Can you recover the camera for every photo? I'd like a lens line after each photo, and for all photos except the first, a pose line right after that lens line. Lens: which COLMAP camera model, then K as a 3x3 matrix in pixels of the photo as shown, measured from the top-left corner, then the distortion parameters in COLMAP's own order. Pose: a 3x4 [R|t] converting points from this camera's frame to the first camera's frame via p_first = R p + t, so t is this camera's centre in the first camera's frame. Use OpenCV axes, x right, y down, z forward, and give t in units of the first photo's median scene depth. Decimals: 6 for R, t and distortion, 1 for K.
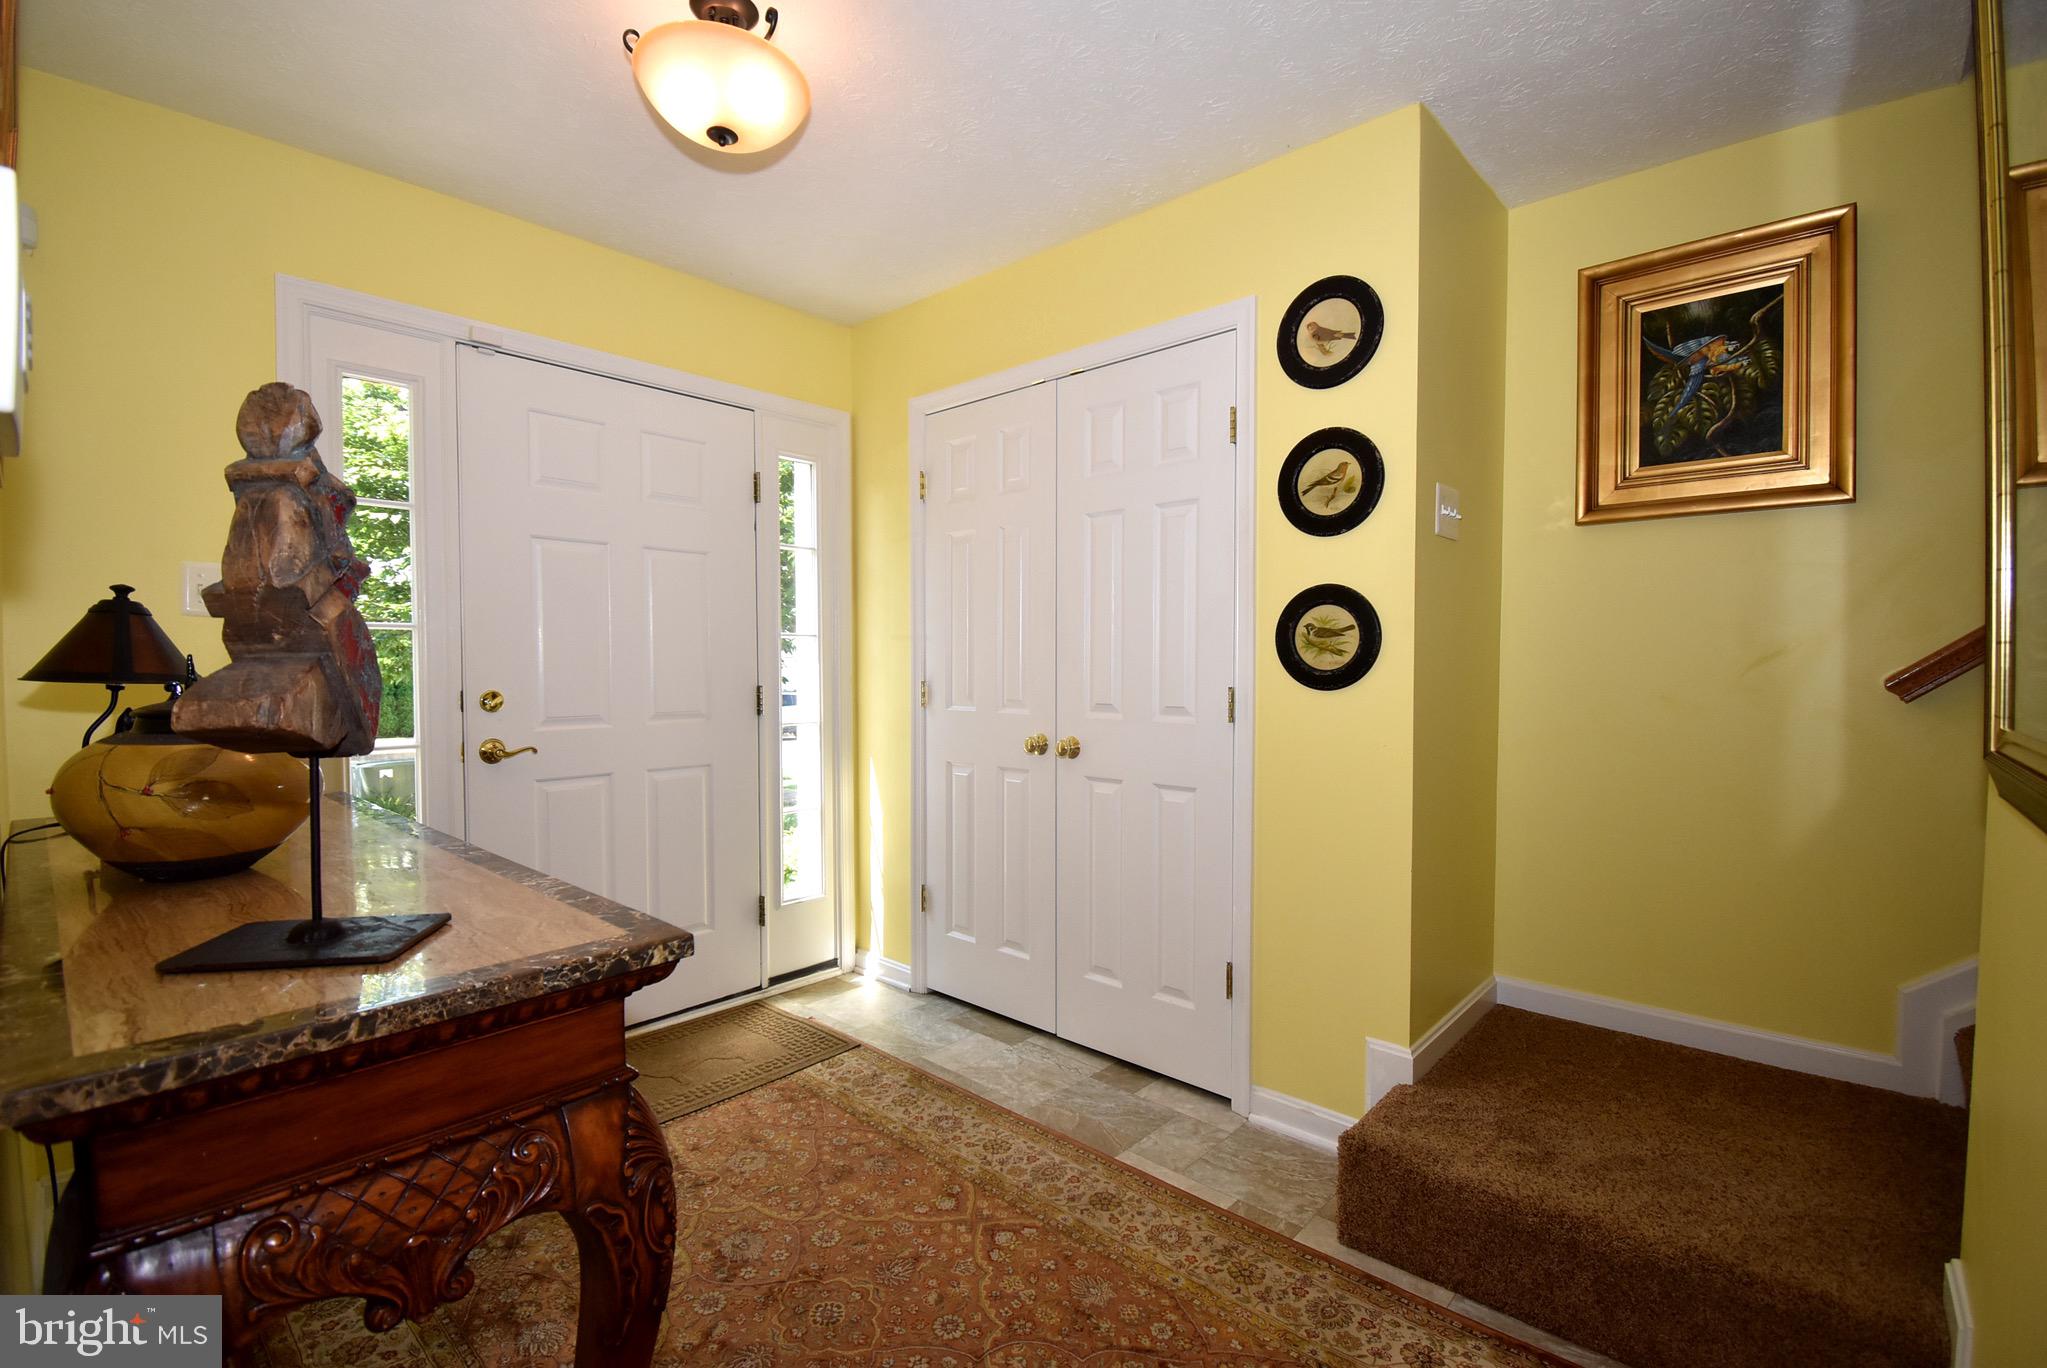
lens RADIAL K [[914.3, 0, 1028.5], [0, 914.3, 684.6], [0, 0, 1]] dist [0.000645, -0.013044]
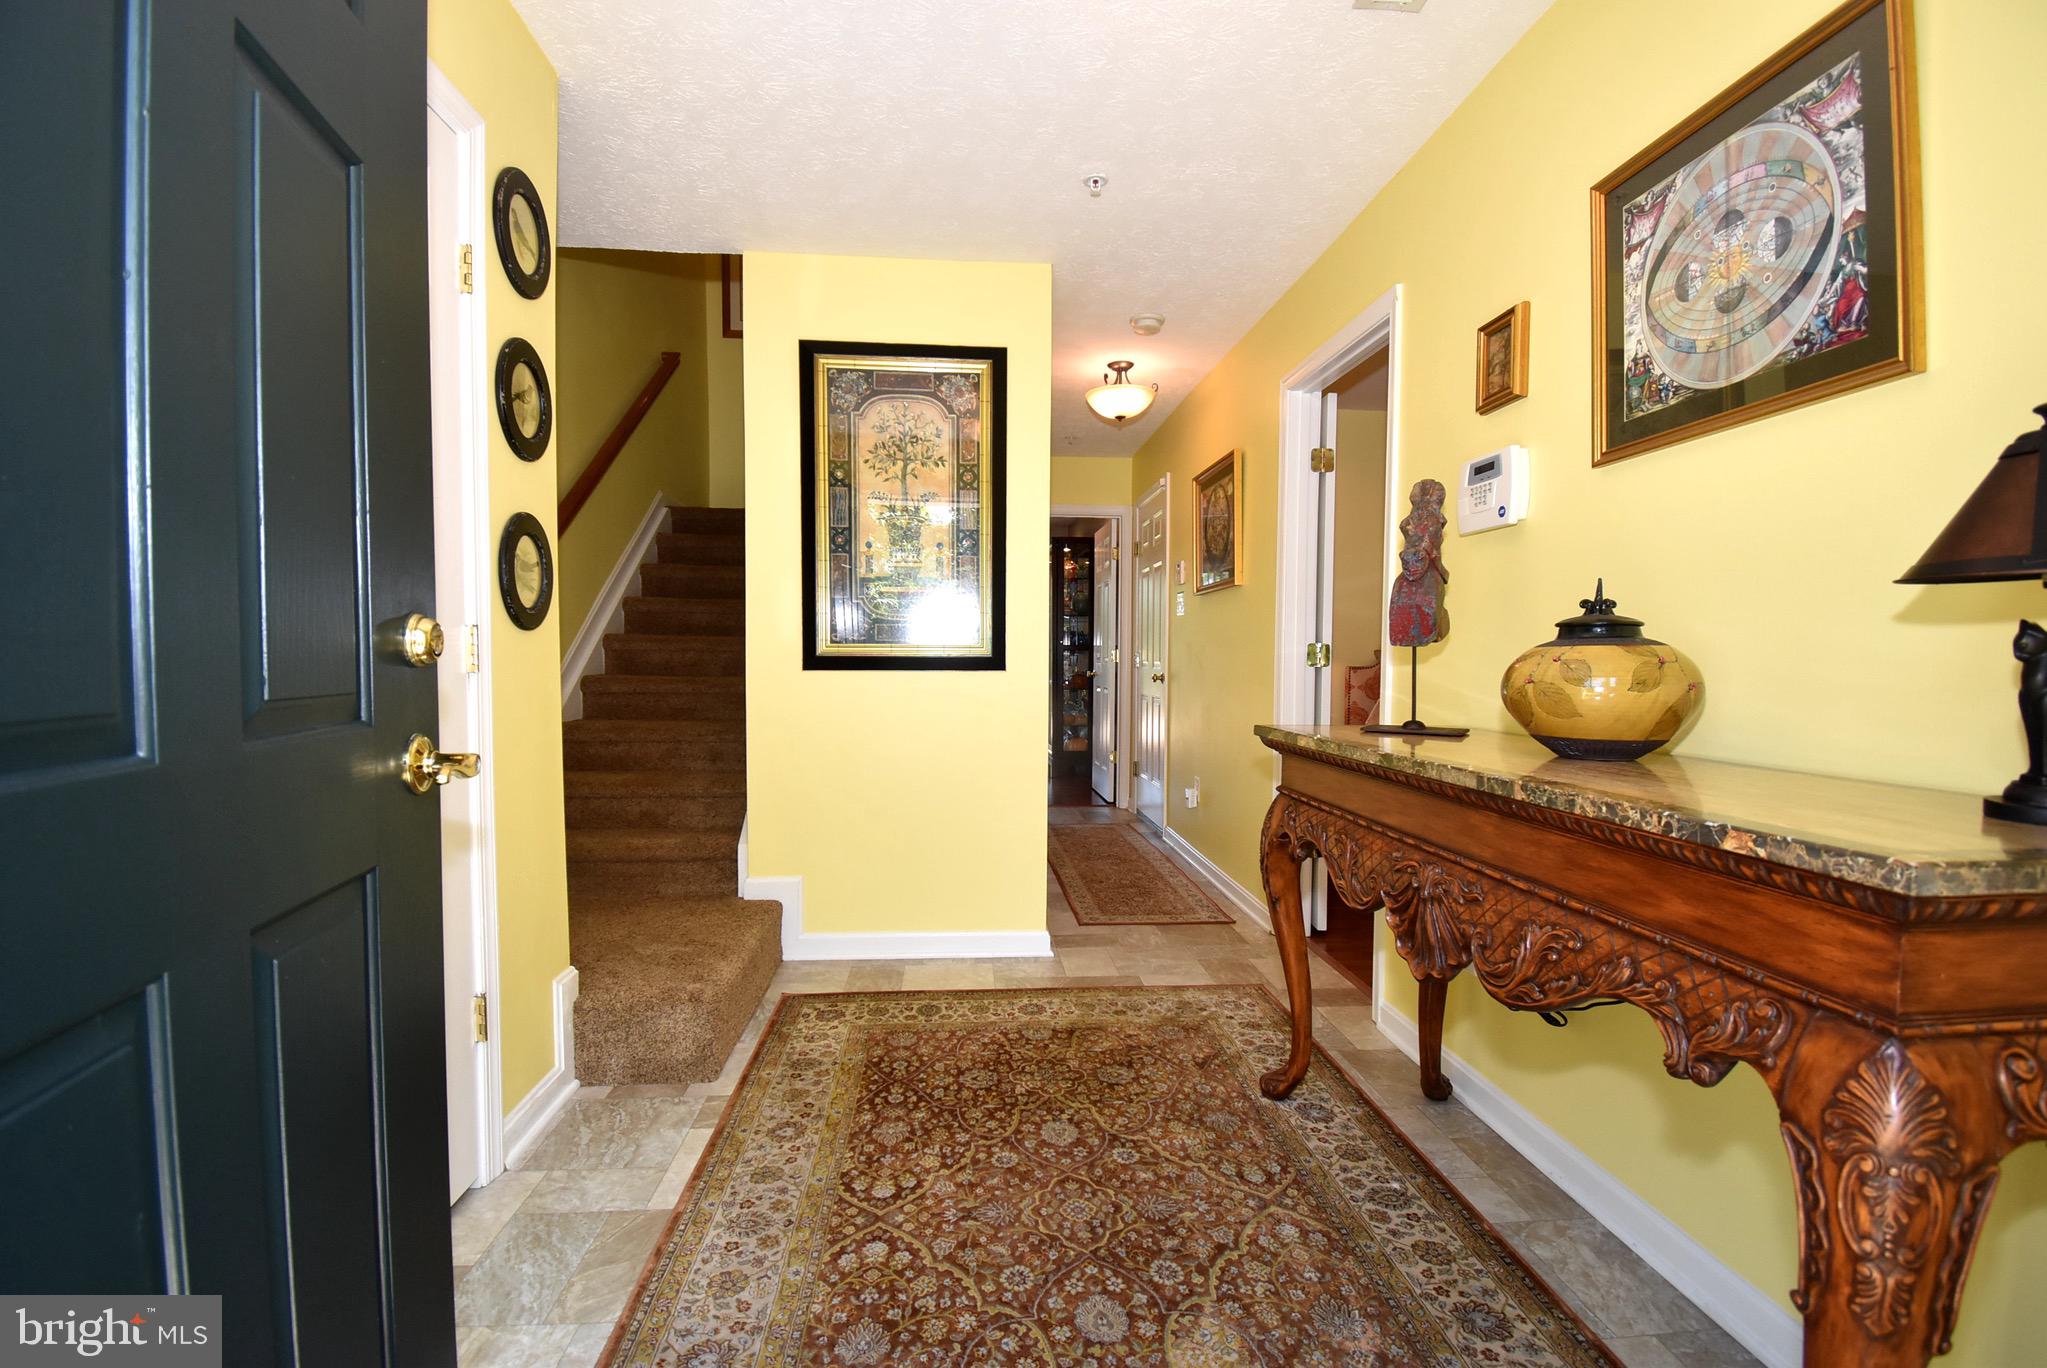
lens RADIAL K [[914.3, 0, 1025.8], [0, 914.3, 679.8], [0, 0, 1]] dist [0.000645, -0.013044]
pose [[-0.734515, -0.011857, 0.678489, -0.712231], [0.017532, 0.999182, 0.036440, 0.026550], [-0.678366, 0.038661, -0.733706, 1.424041]]
